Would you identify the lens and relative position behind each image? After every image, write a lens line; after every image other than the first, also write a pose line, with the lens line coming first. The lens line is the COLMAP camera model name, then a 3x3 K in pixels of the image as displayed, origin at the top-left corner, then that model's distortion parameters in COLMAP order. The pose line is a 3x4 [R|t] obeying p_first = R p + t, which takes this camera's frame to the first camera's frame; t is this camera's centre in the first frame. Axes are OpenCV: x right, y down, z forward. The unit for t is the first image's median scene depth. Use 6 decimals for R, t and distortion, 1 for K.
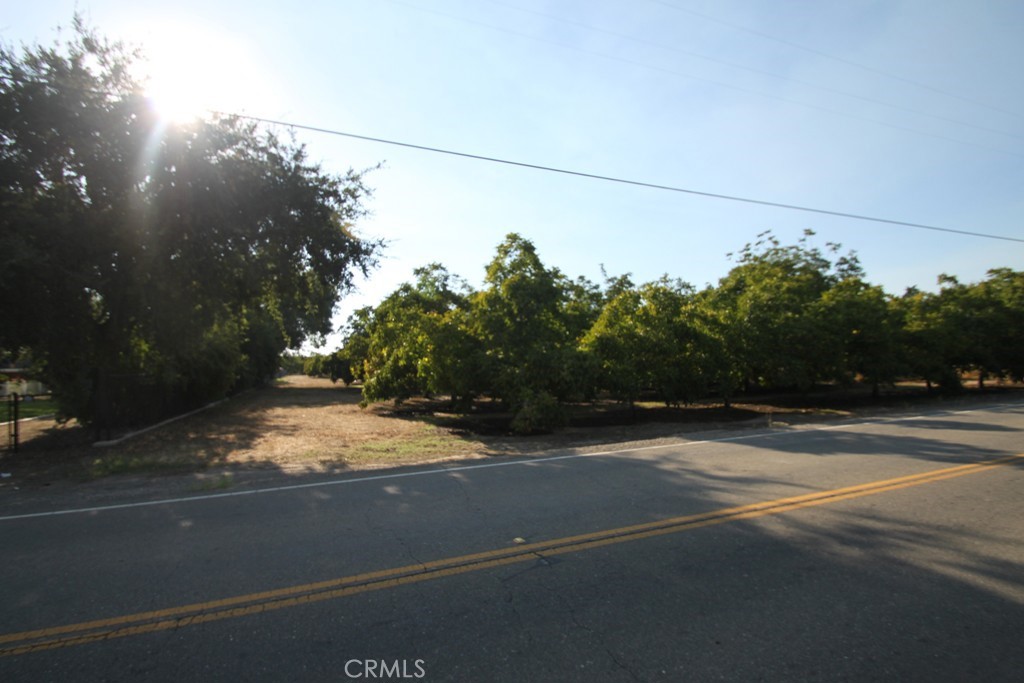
lens RADIAL K [[473.8, 0, 506.5], [0, 473.8, 351.7], [0, 0, 1]] dist [0.012263, -0.016625]
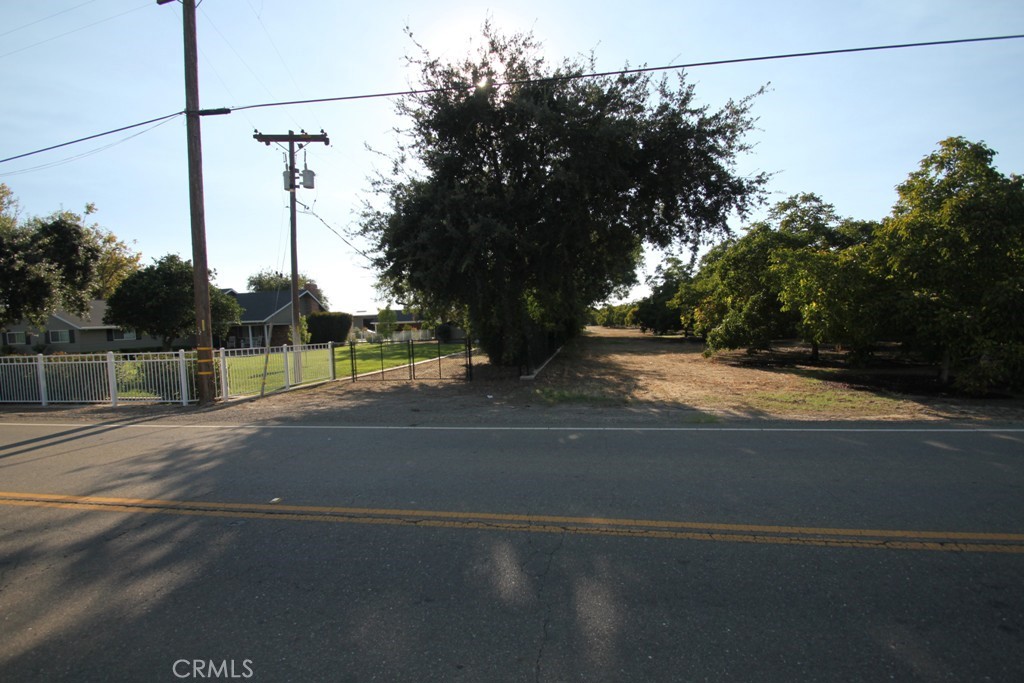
lens RADIAL K [[473.8, 0, 510.5], [0, 473.8, 355.4], [0, 0, 1]] dist [0.012263, -0.016625]
pose [[0.841540, 0.032375, -0.539223, -0.171319], [0.027680, 0.994307, 0.102898, 0.003233], [0.539484, -0.101519, 0.835853, -0.062353]]
